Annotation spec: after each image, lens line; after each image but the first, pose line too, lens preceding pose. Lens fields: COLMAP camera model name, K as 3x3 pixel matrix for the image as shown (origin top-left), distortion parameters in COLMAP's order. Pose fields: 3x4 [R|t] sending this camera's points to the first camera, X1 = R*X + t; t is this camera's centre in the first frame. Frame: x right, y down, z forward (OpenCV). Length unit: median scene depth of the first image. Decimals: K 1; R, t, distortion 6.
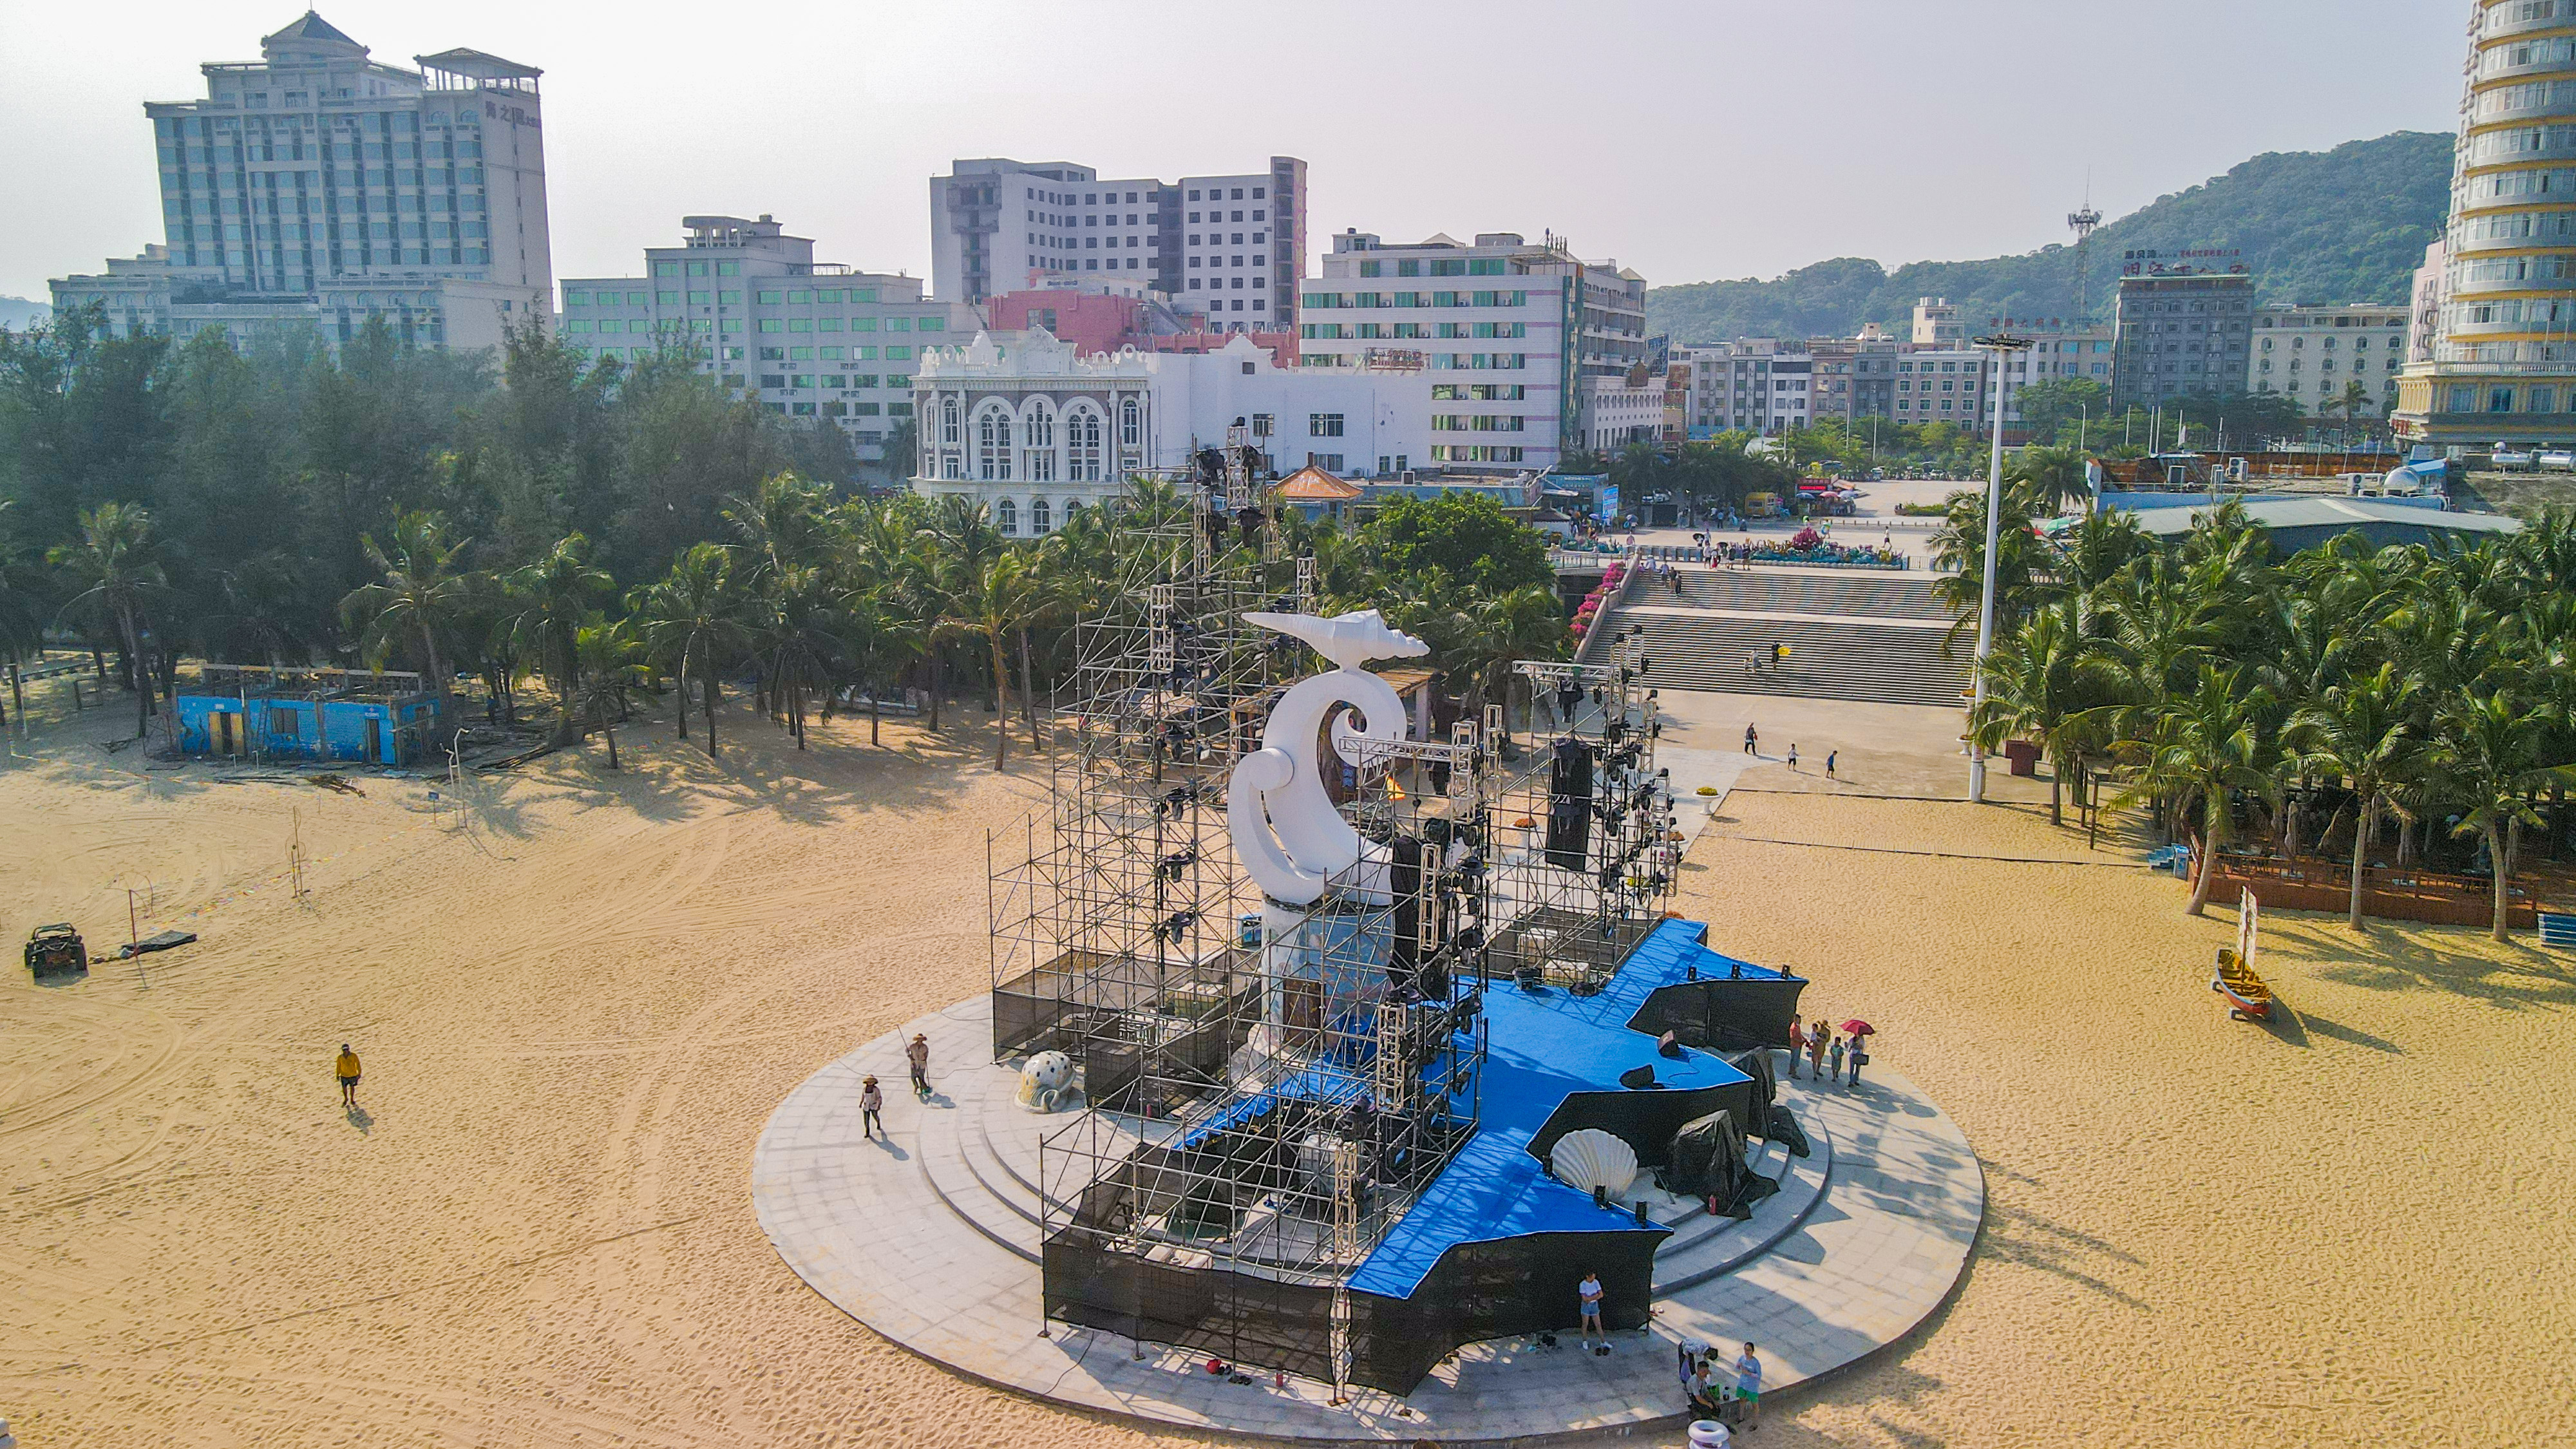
lens RADIAL K [[1963.0, 0, 1289.1], [0, 1963.0, 716.8], [0, 0, 1]] dist [-0.030721, 0.052864]
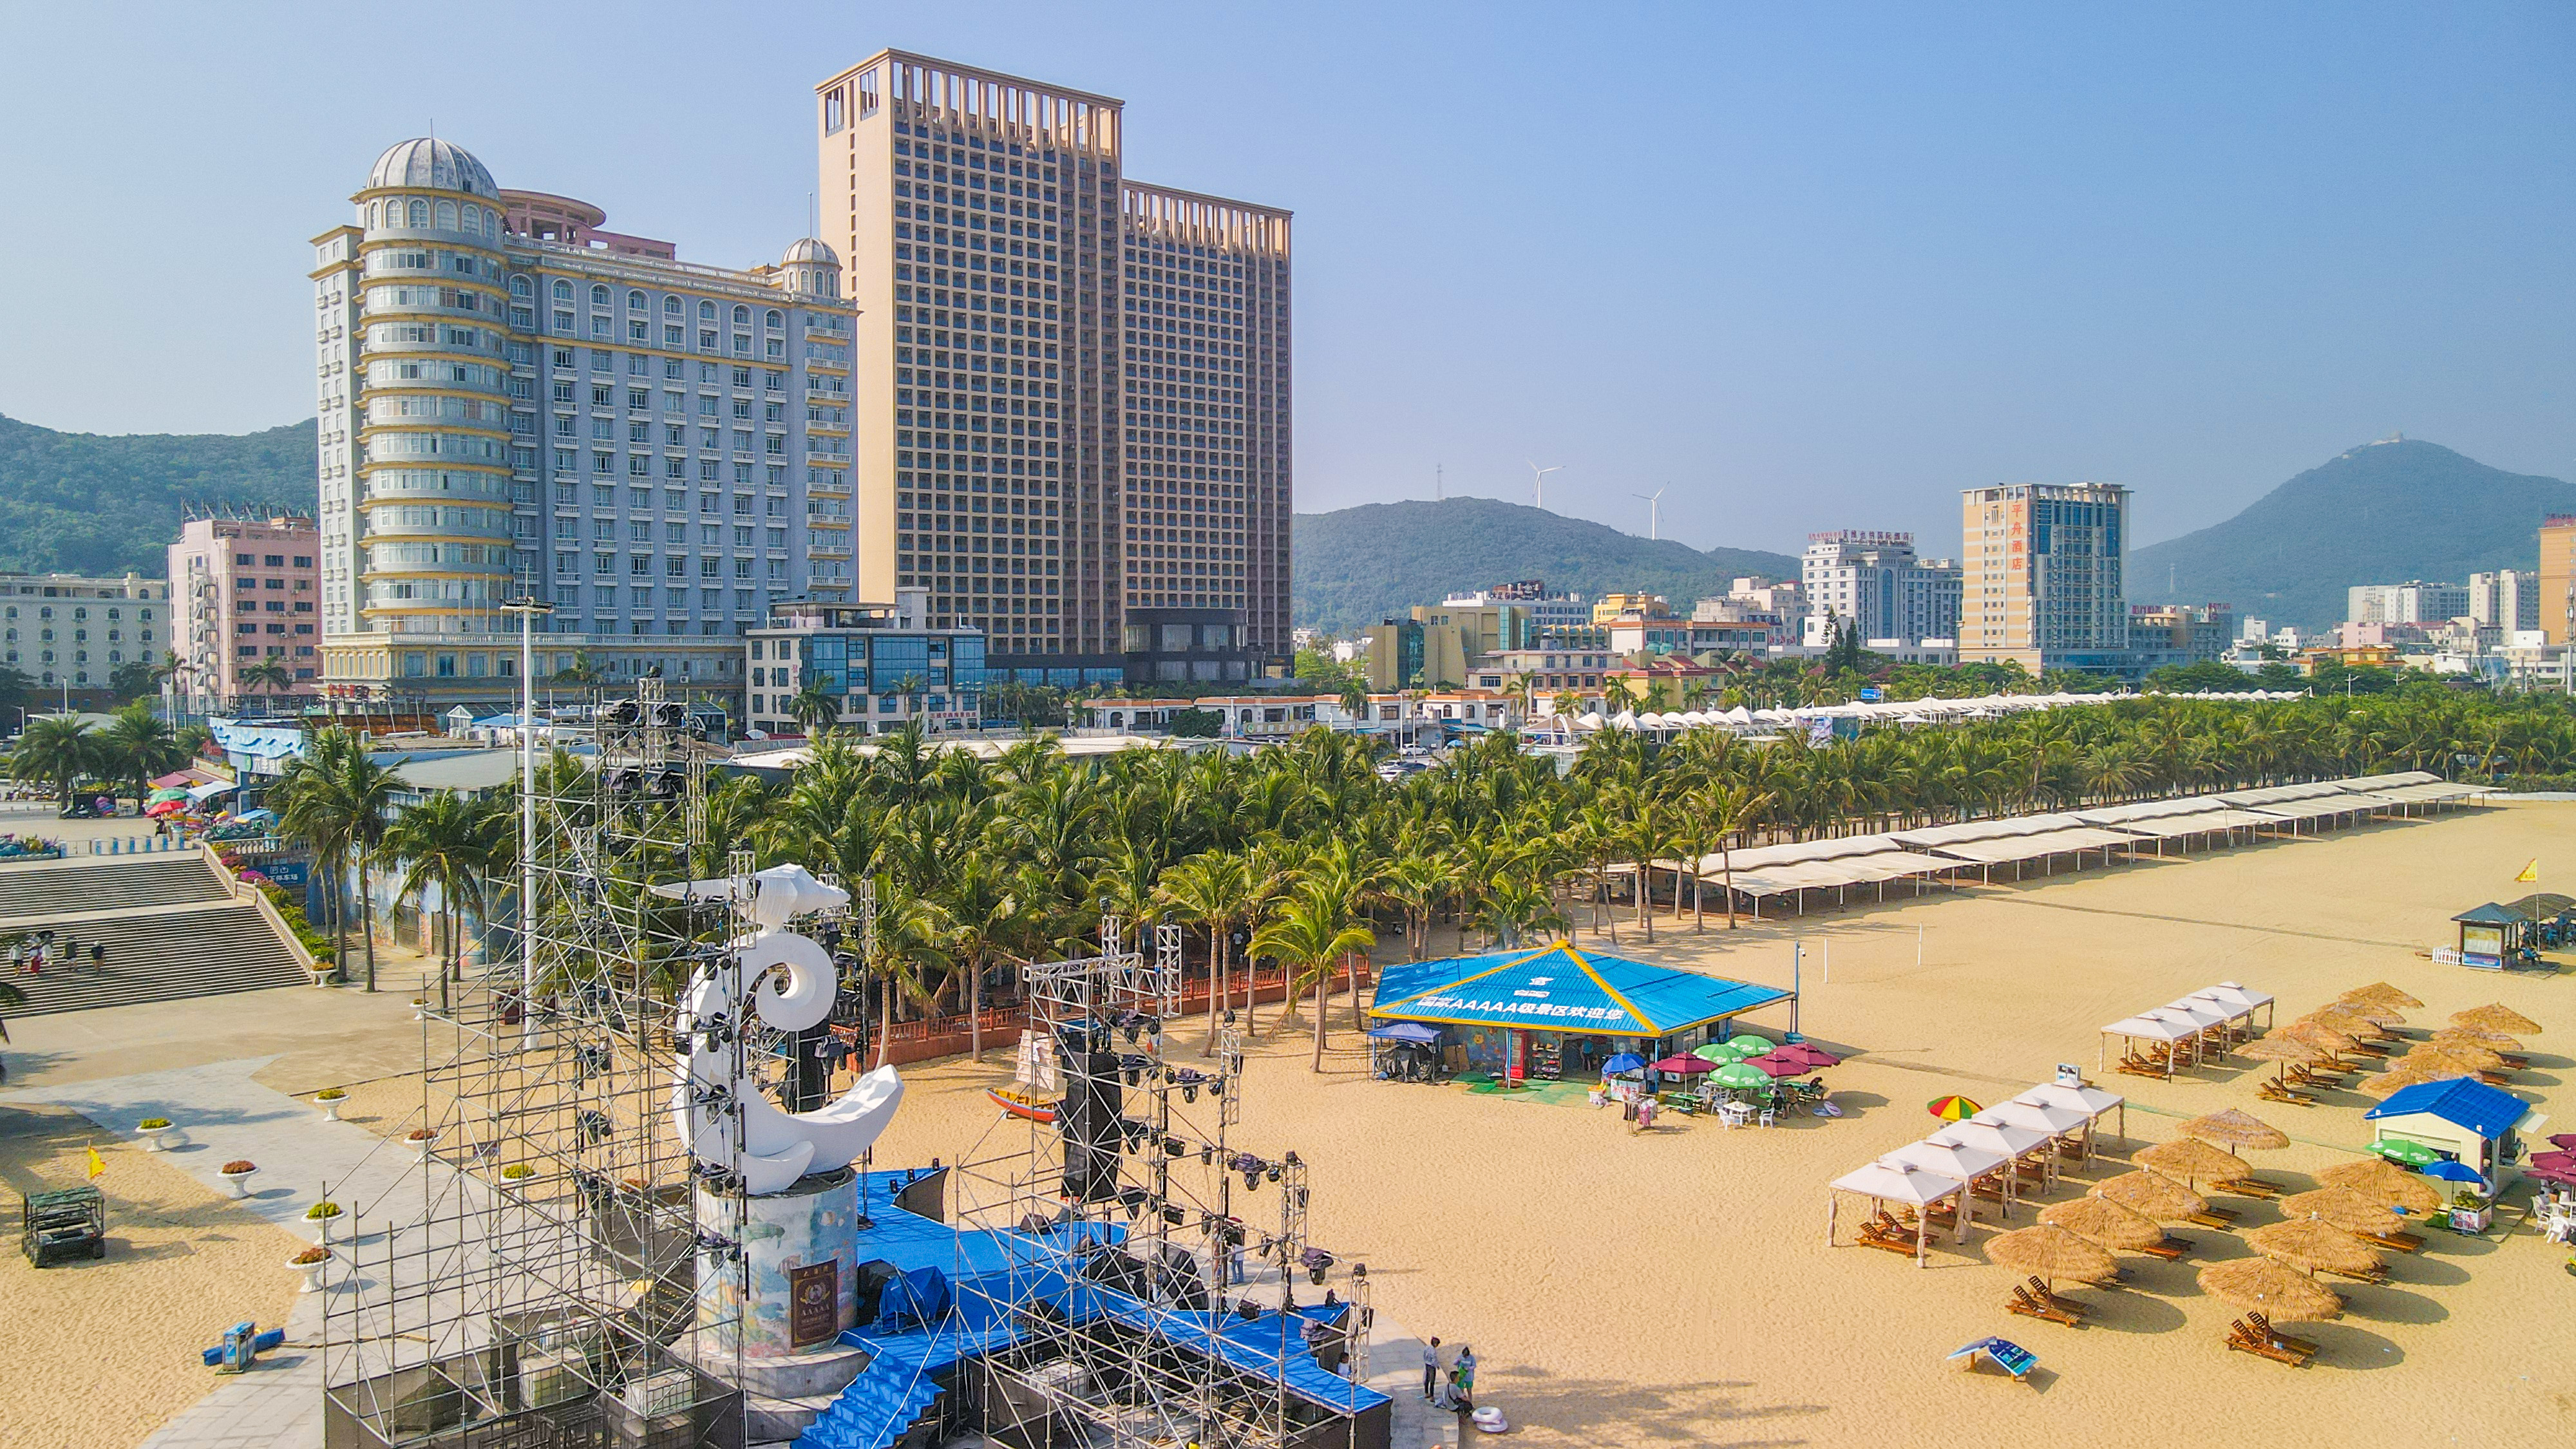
lens RADIAL K [[1963.0, 0, 1288.1], [0, 1963.0, 732.2], [0, 0, 1]] dist [-0.030721, 0.052864]
pose [[0.376207, -0.036290, 0.925825, -0.246174], [0.156851, 0.987305, -0.025036, -0.018732], [-0.913163, 0.154635, 0.377123, 0.129778]]
